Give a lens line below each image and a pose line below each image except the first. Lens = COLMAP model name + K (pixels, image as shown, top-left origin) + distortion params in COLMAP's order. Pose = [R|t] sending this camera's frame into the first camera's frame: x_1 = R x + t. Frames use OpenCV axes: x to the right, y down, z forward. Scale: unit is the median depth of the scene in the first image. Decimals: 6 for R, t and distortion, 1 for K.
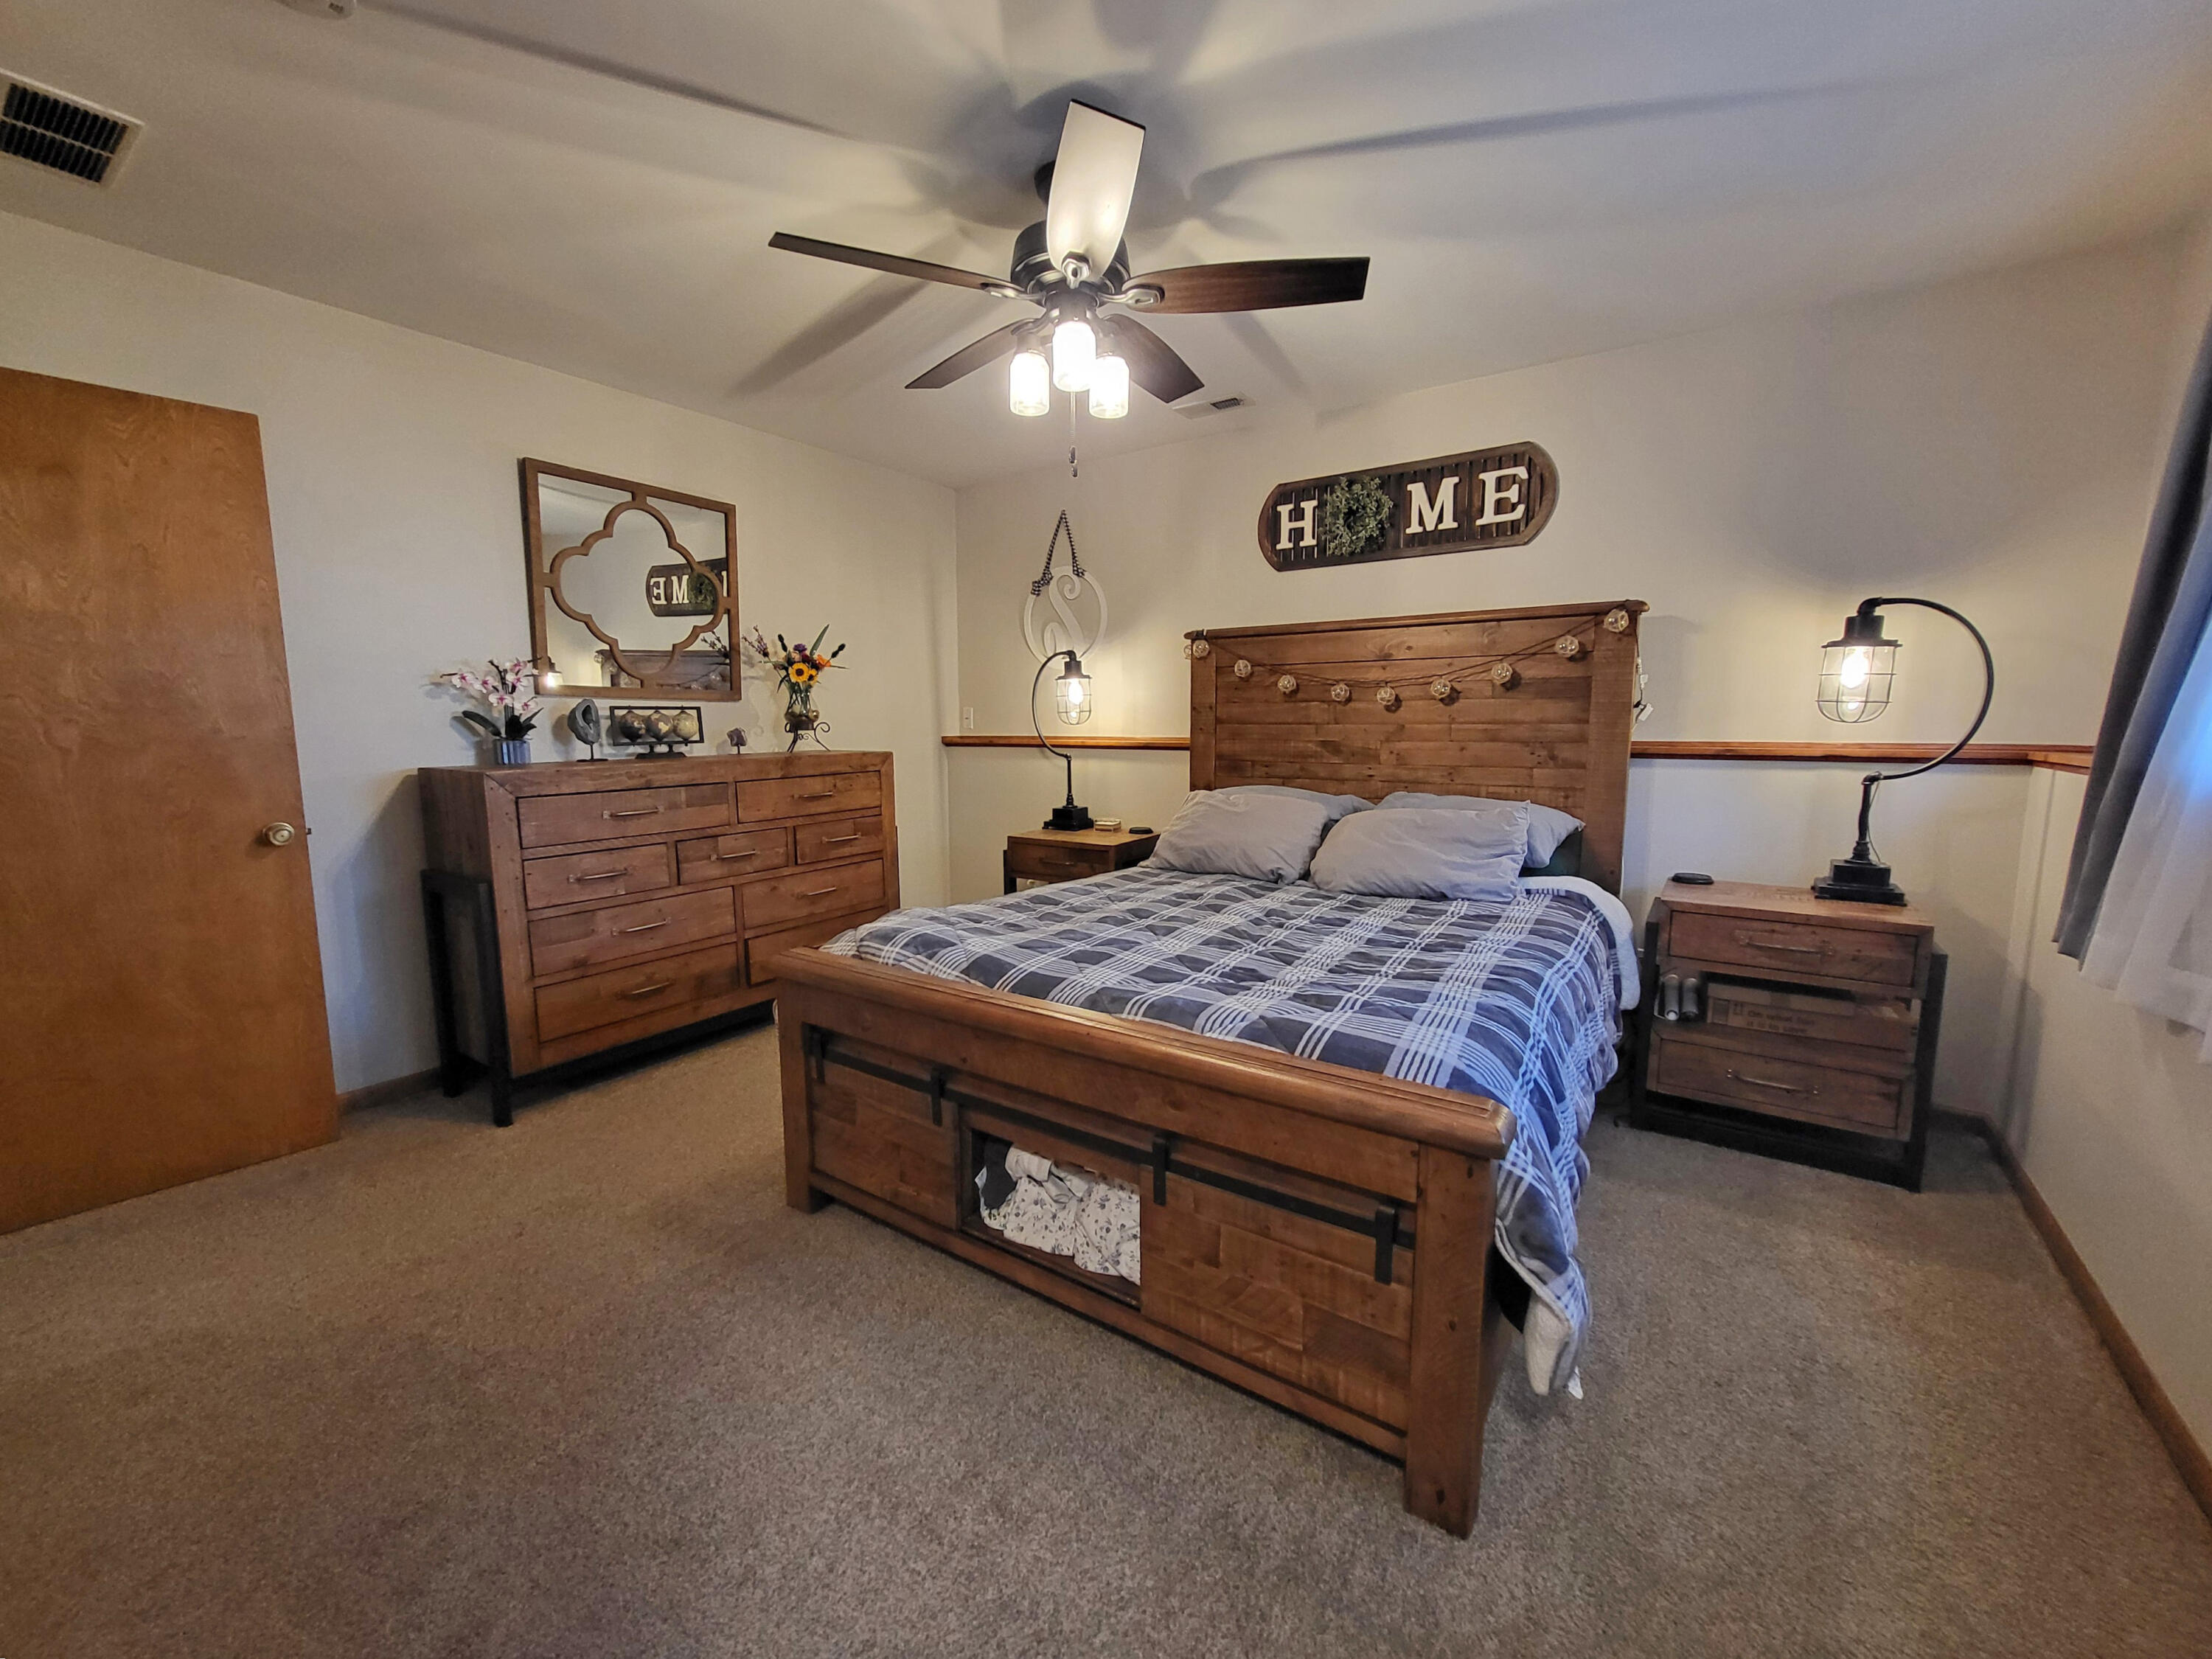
lens RADIAL K [[875.5, 0, 1078.3], [0, 875.5, 824.3], [0, 0, 1]] dist [0.003844, -0.000463]
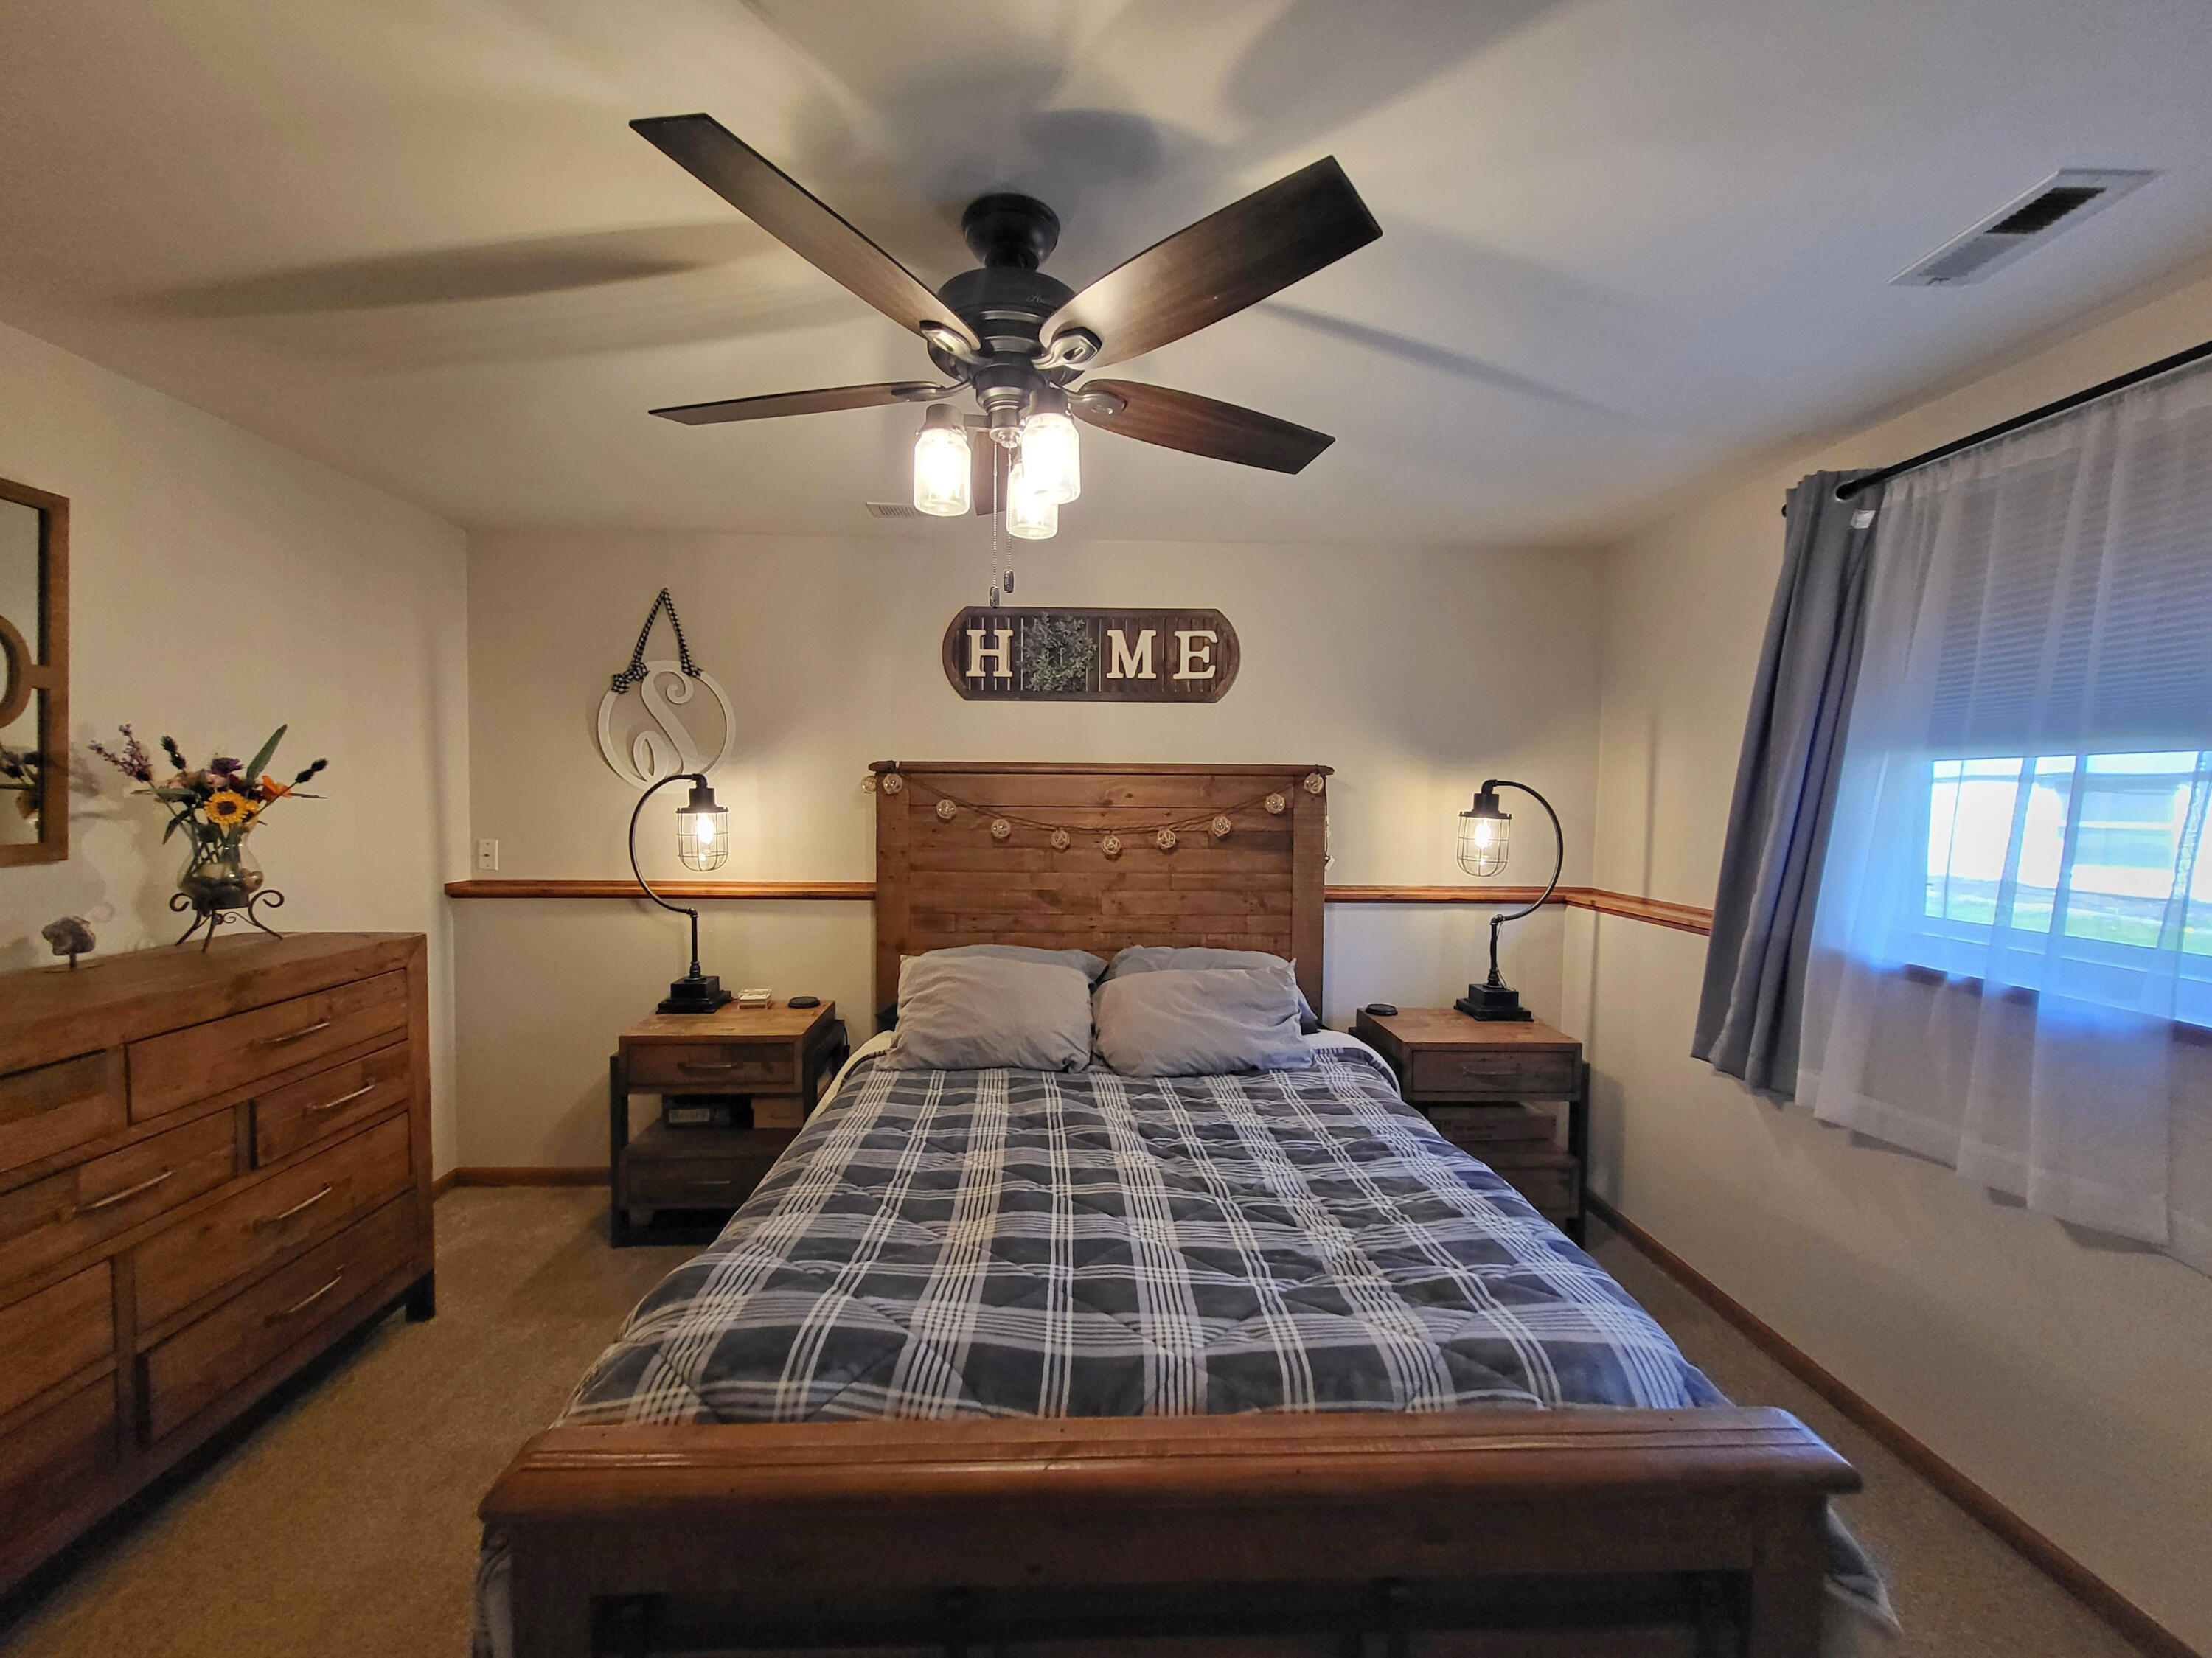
lens RADIAL K [[875.4, 0, 1079.9], [0, 875.4, 825.1], [0, 0, 1]] dist [0.003844, -0.000463]
pose [[0.800667, -0.008111, 0.599055, -0.243543], [0.060710, 0.995860, -0.067659, -0.101940], [-0.596026, 0.090541, 0.797844, 0.246680]]
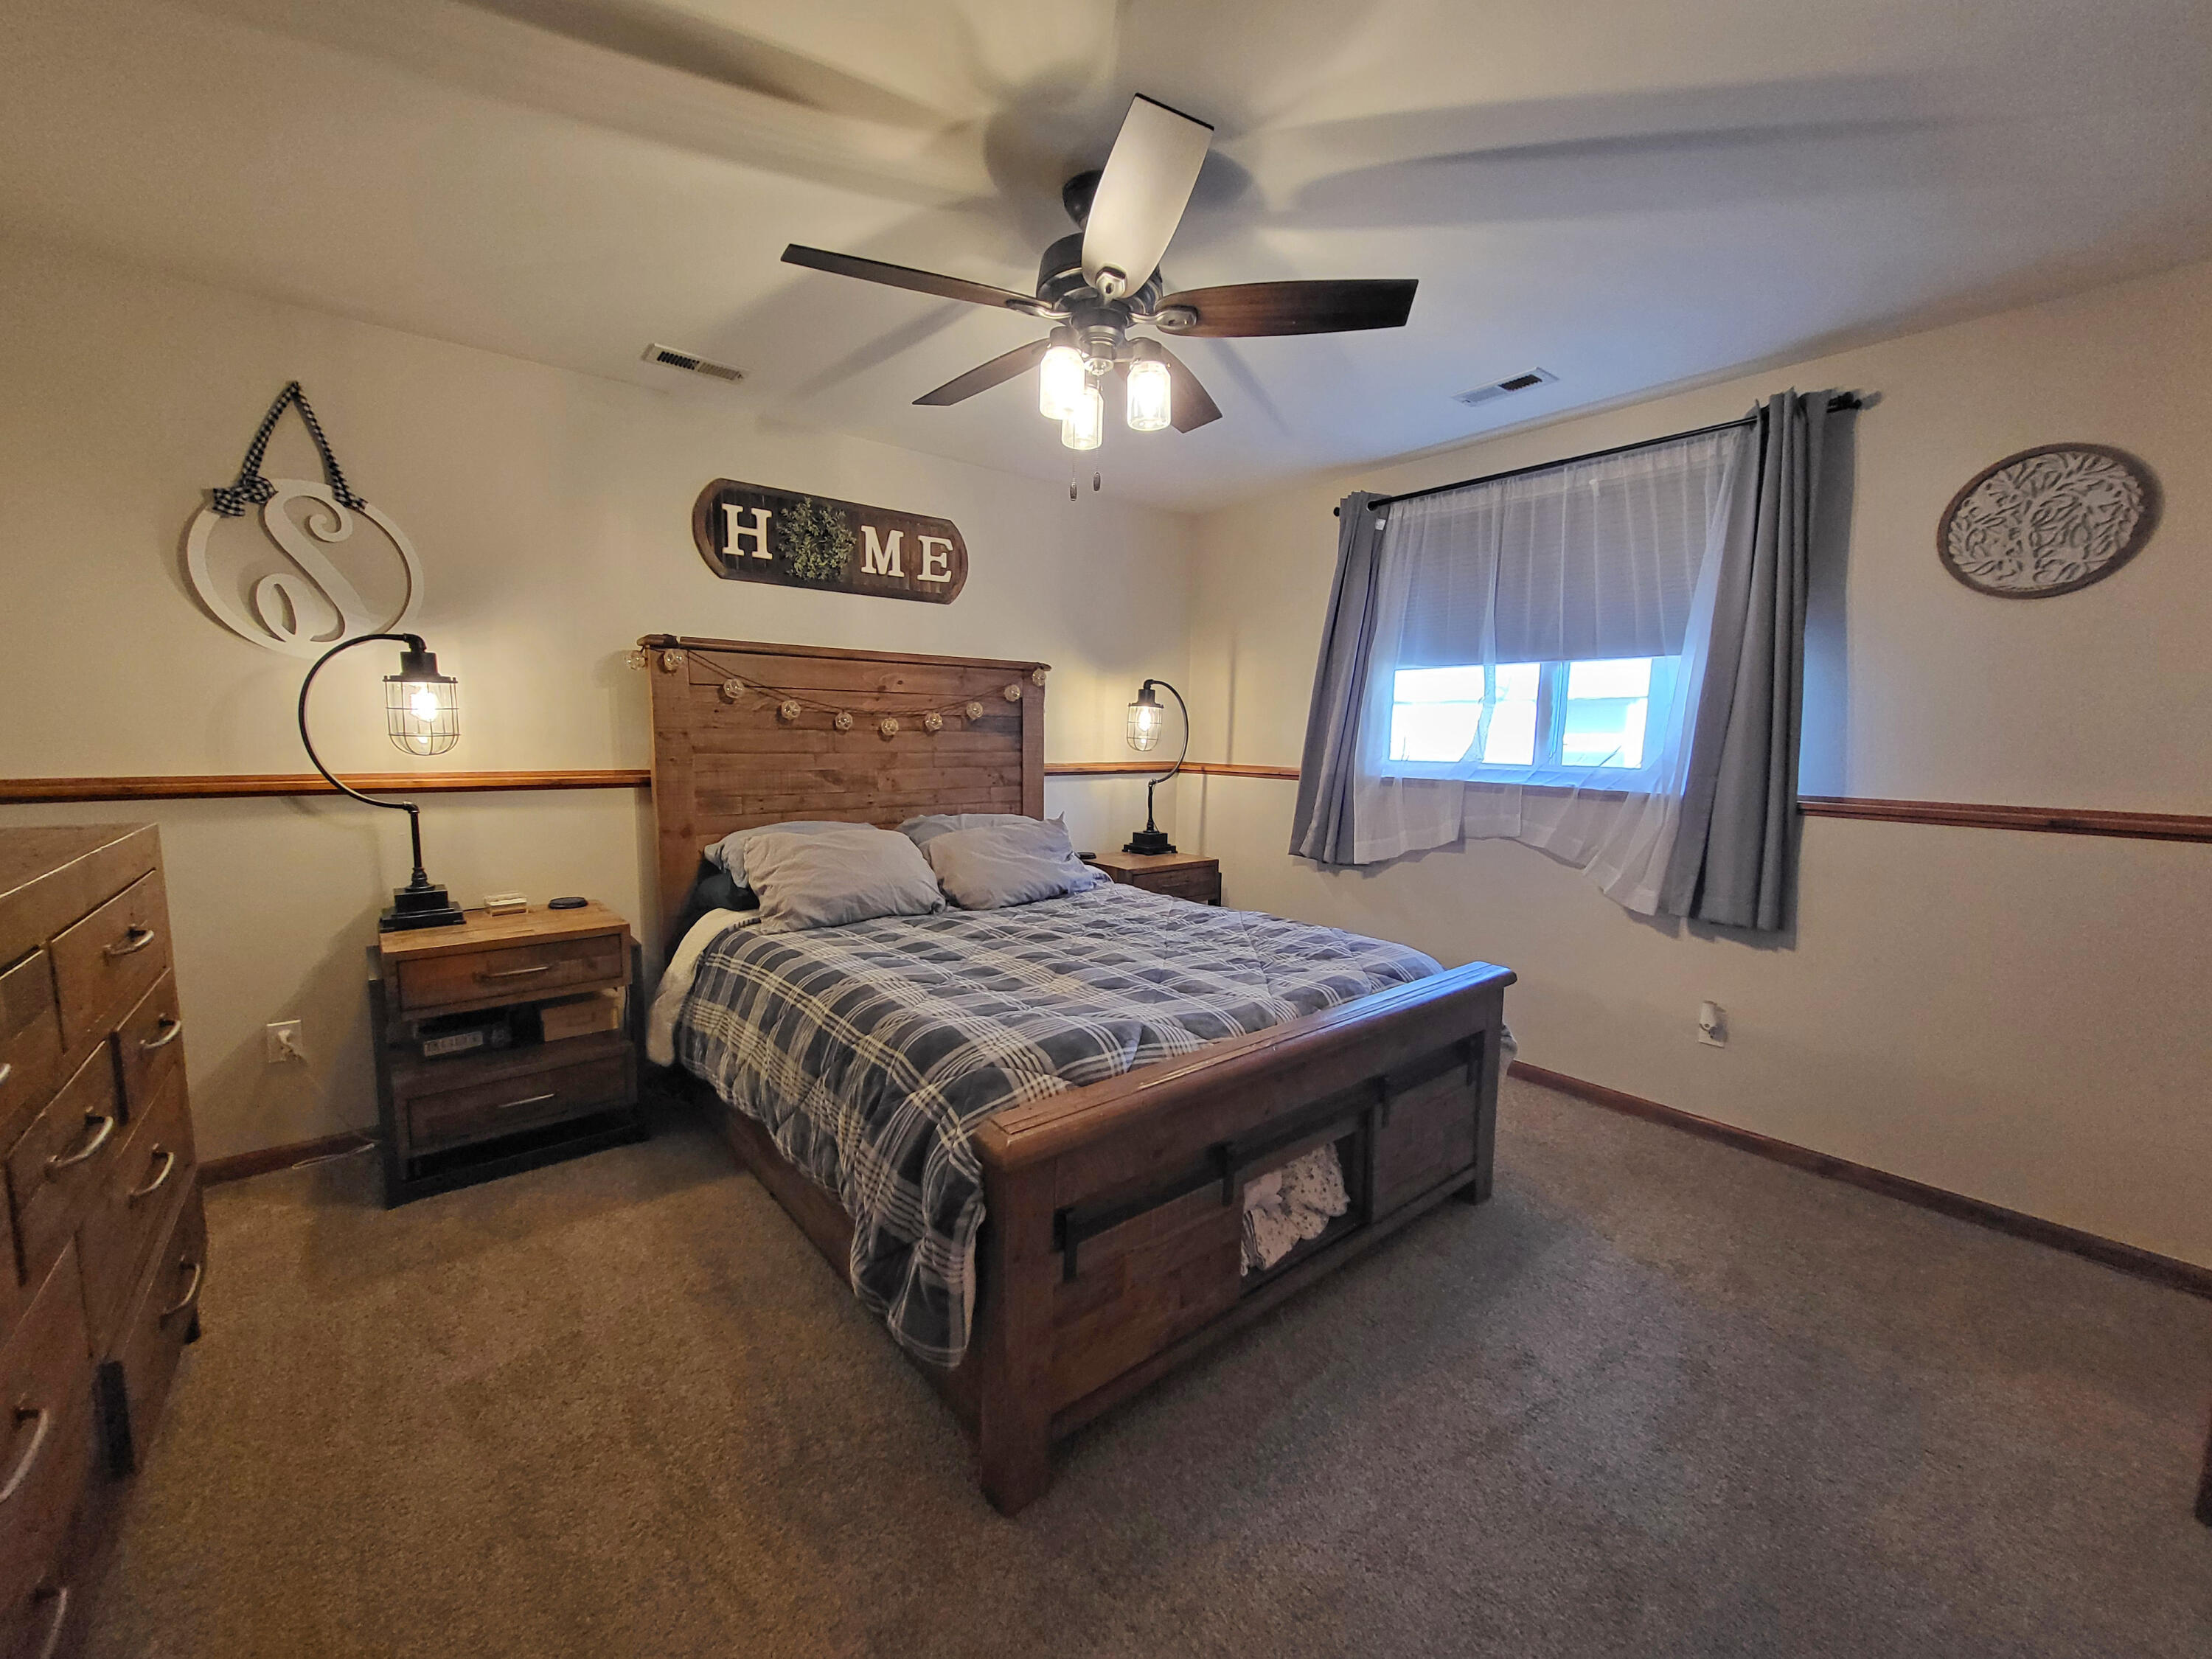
lens RADIAL K [[875.5, 0, 1070.8], [0, 875.5, 829.4], [0, 0, 1]] dist [0.003844, -0.000463]
pose [[0.278281, -0.094981, 0.955792, -0.590438], [0.103932, 0.992234, 0.068343, -0.070735], [-0.954860, 0.080319, 0.285991, 0.486656]]
